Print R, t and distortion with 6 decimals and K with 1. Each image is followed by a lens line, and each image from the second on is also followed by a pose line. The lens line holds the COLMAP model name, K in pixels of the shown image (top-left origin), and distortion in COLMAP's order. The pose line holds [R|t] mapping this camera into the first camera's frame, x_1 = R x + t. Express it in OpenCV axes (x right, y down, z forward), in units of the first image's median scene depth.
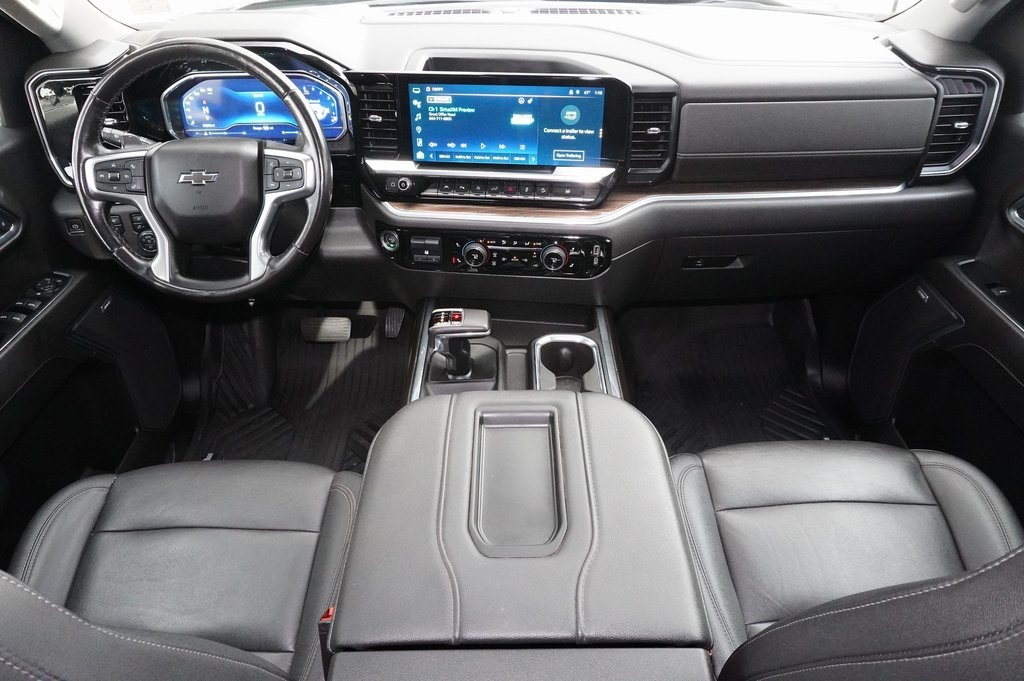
lens RADIAL K [[723.4, 0, 511.2], [0, 723.4, 332.7], [0, 0, 1]] dist [-0.002039, 0.027393]
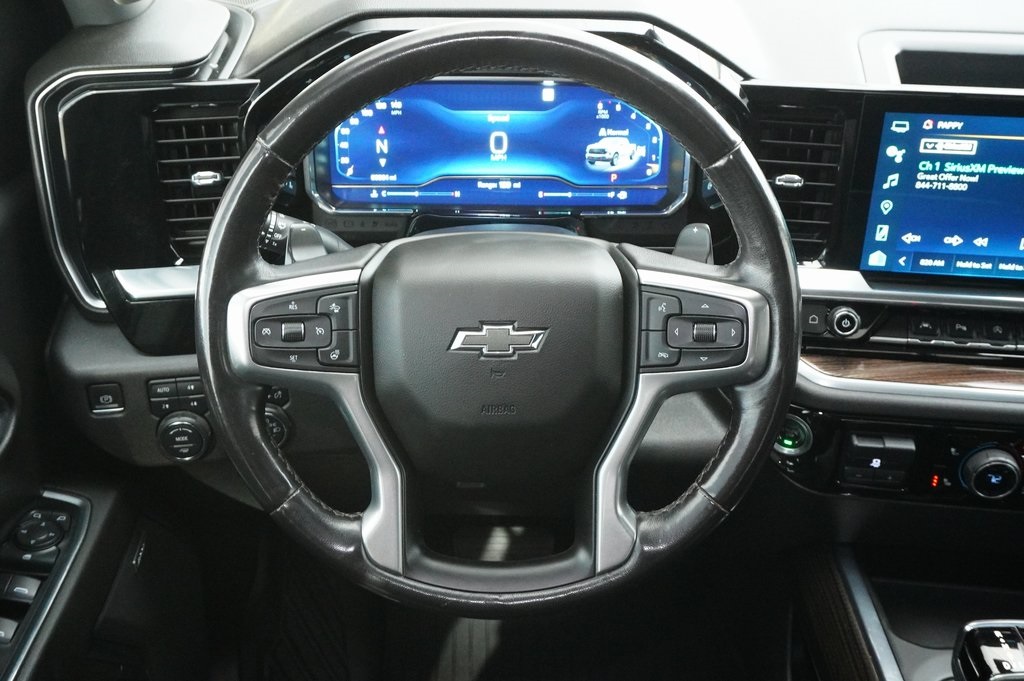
lens RADIAL K [[1131.4, 0, 513.6], [0, 1131.4, 335.3], [0, 0, 1]] dist [0.035884, 0.000000]
pose [[0.998879, 0.009482, 0.046369, -0.398540], [-0.007157, 0.998722, -0.050040, -0.160670], [-0.046784, 0.049652, 0.997670, 0.290671]]
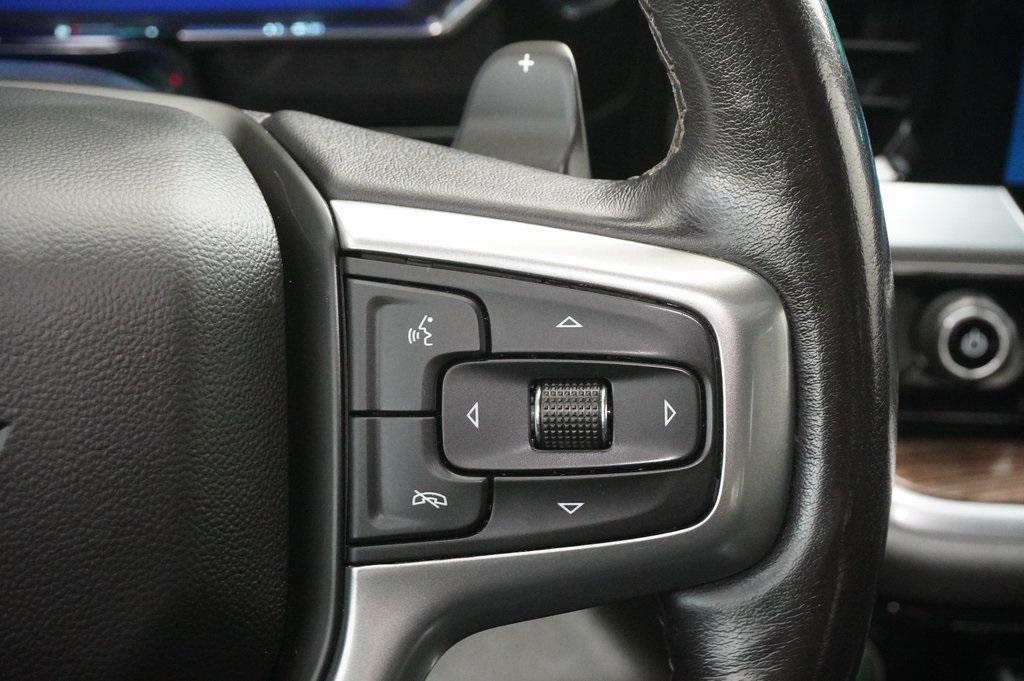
lens RADIAL K [[2216.6, 0, 511.5], [0, 2216.6, 337.3], [0, 0, 1]] dist [0.150576, 0.000000]
pose [[0.980485, -0.023769, 0.195153, -0.344218], [0.032941, 0.998493, -0.043889, -0.189919], [-0.193816, 0.049460, 0.979790, 0.553819]]
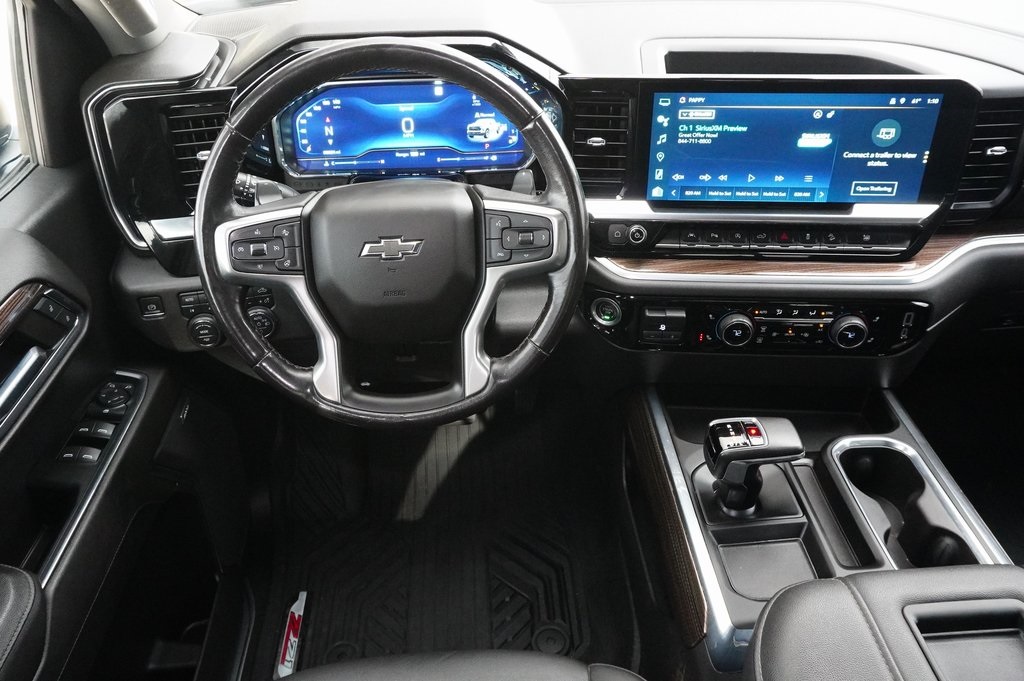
lens RADIAL K [[825.4, 0, 513.7], [0, 825.4, 338.7], [0, 0, 1]] dist [0.003957, 0.022291]
pose [[0.997303, -0.037505, 0.063096, -0.326097], [0.036753, 0.999239, 0.013028, -0.120363], [-0.063536, -0.010674, 0.997922, 0.210045]]
